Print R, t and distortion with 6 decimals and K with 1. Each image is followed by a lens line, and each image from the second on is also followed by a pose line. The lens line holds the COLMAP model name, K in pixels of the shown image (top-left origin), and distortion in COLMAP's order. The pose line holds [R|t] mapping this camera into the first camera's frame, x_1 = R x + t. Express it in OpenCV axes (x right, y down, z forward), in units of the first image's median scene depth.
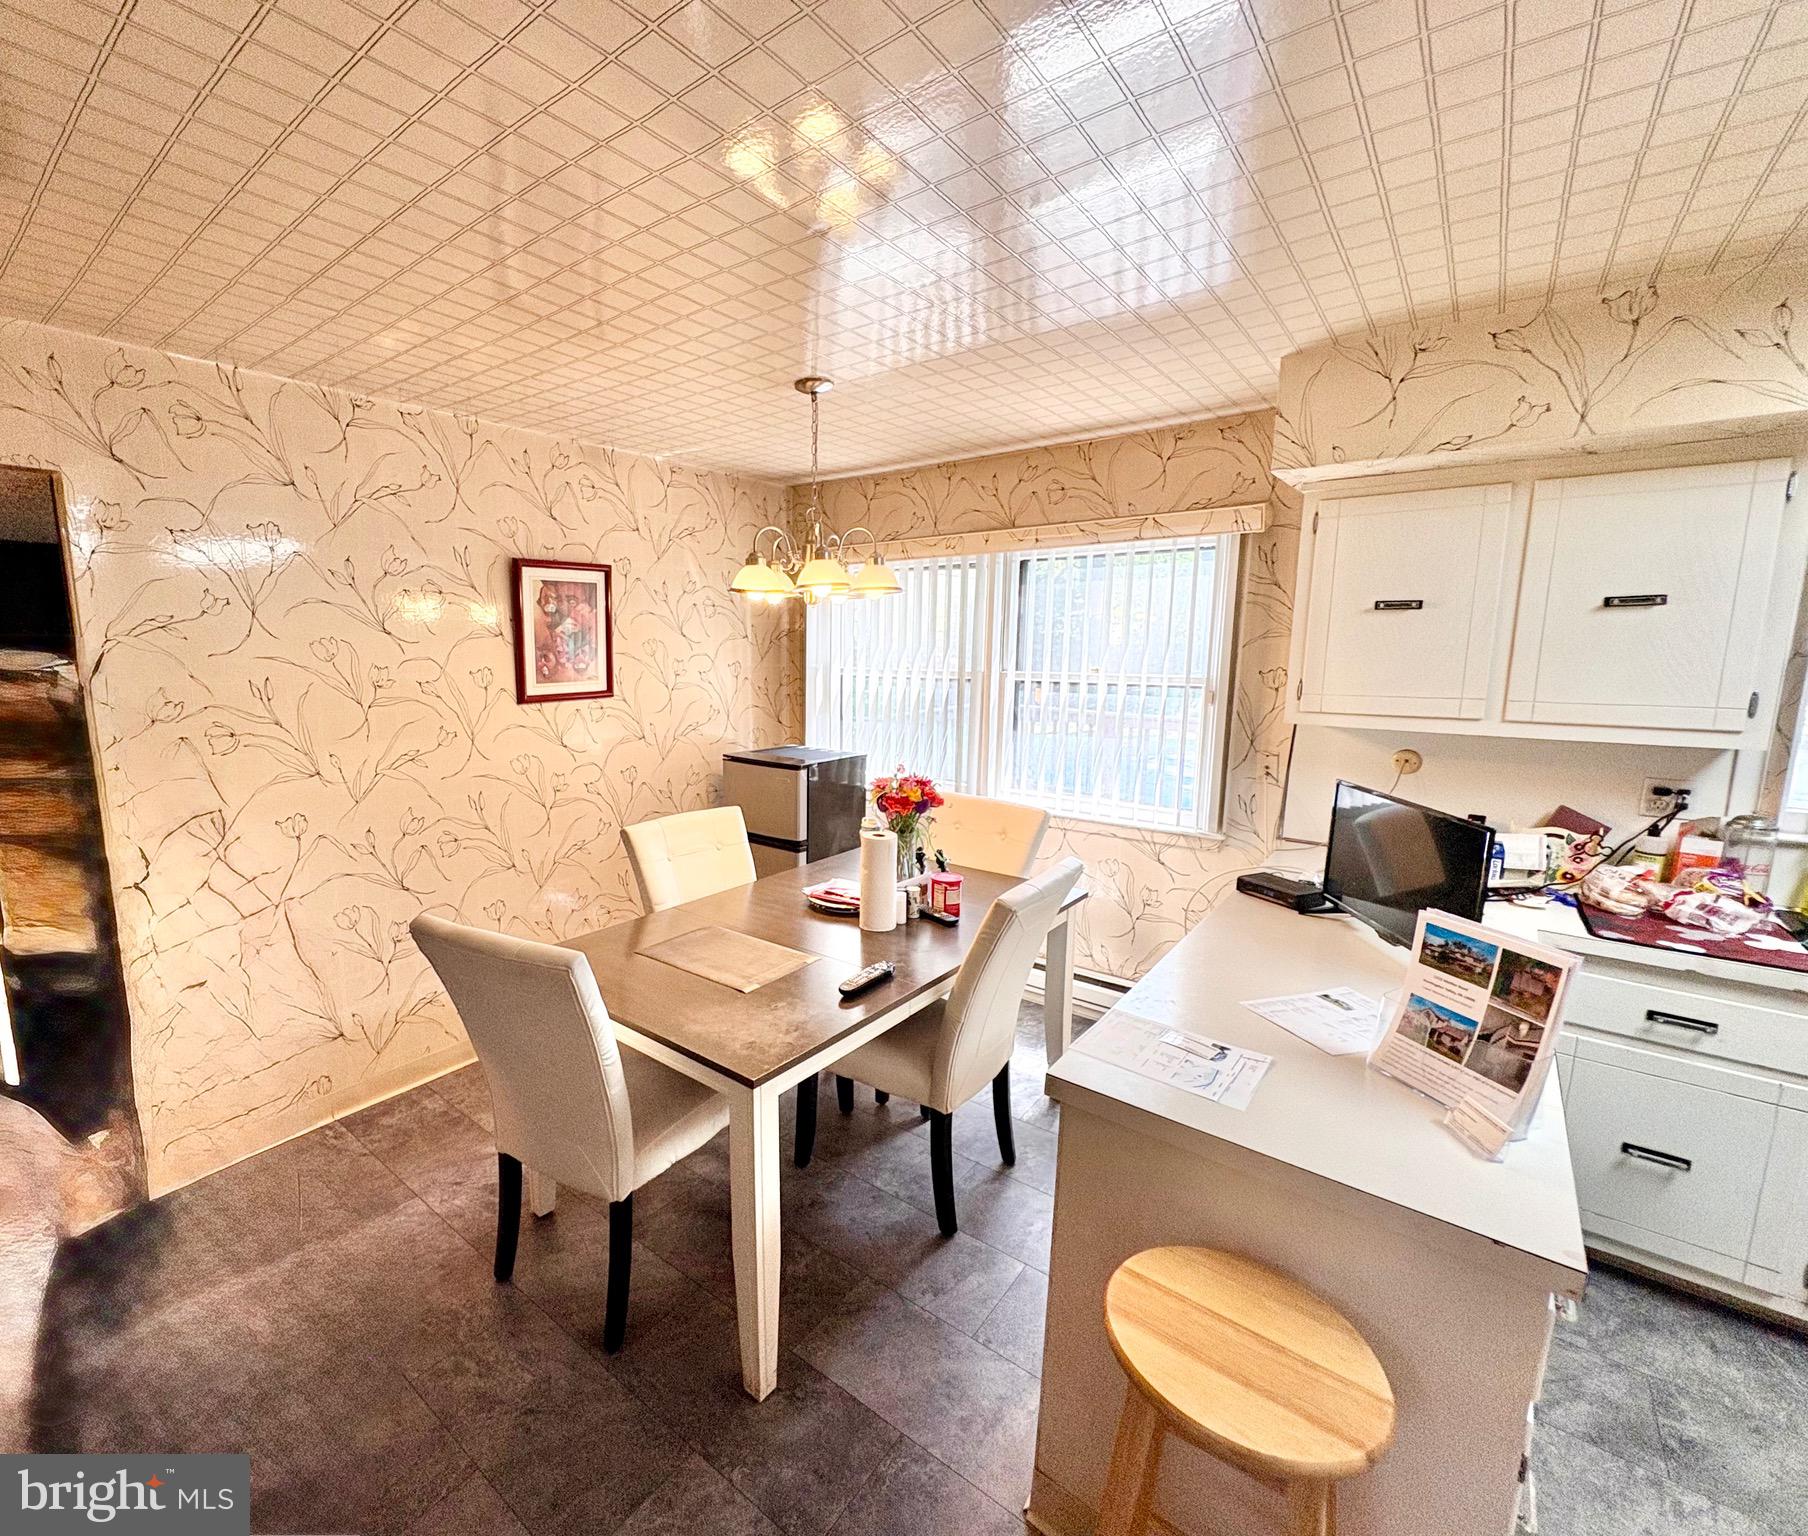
lens RADIAL K [[816.3, 0, 787.1], [0, 816.3, 763.7], [0, 0, 1]] dist [-0.000579, -0.000055]
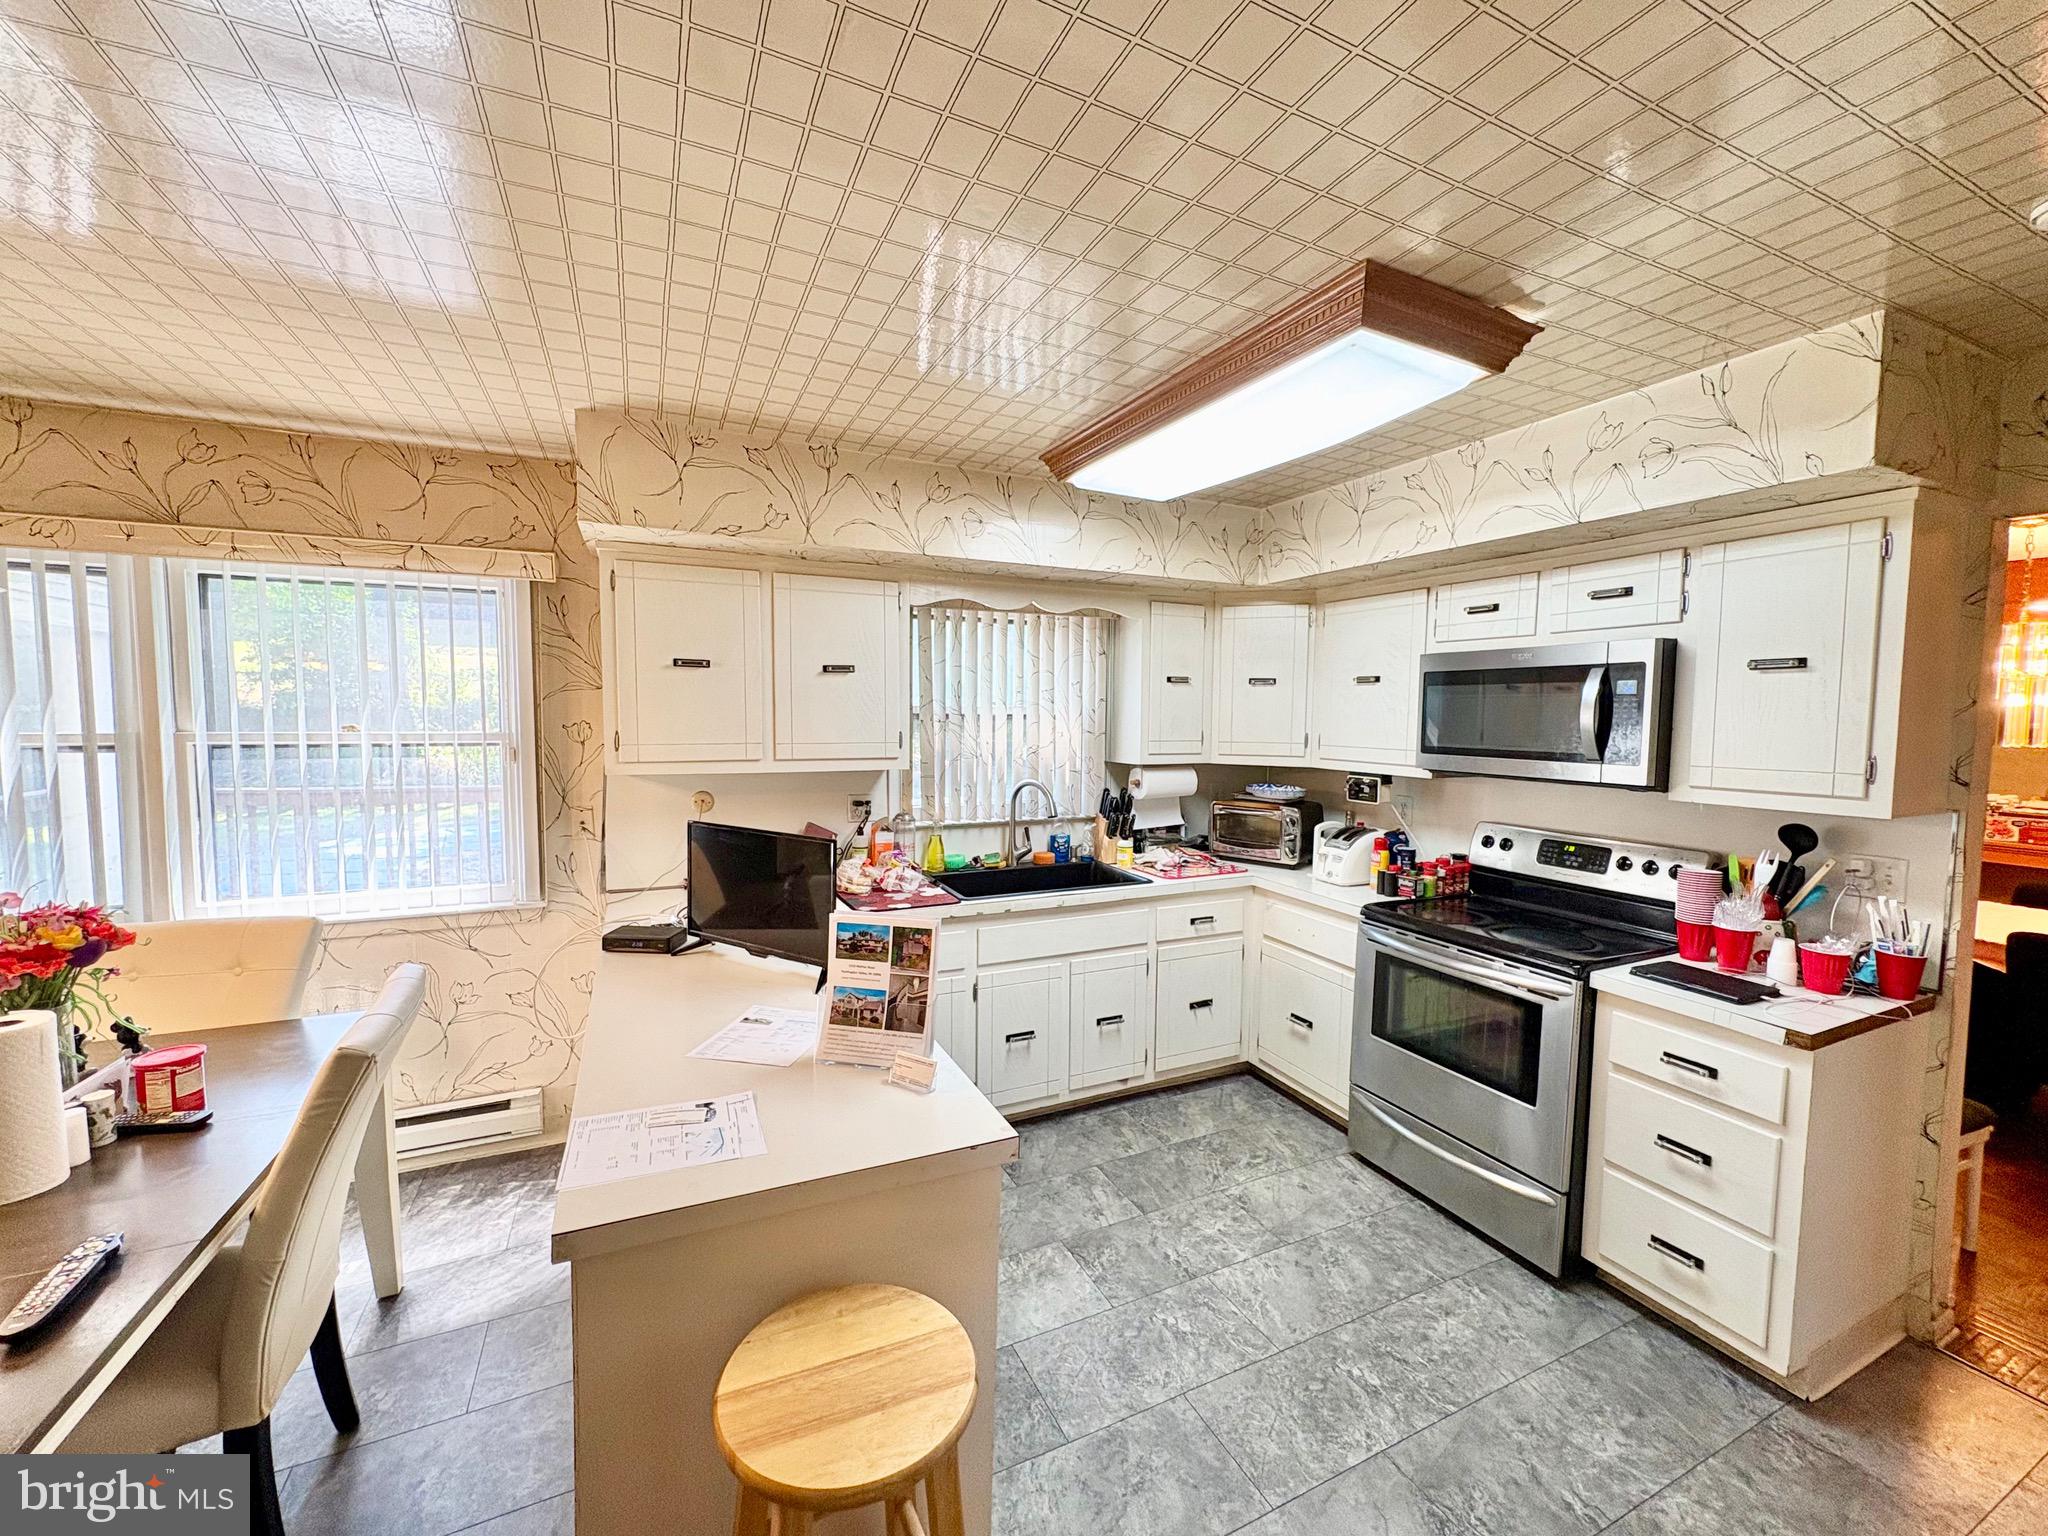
lens RADIAL K [[813.9, 0, 1022.9], [0, 813.9, 765.8], [0, 0, 1]] dist [-0.000472, 0.000473]
pose [[0.414142, -0.055543, 0.908516, -0.098792], [0.125370, 0.992104, 0.003504, -0.000481], [-0.901537, 0.112449, 0.417836, 0.146194]]
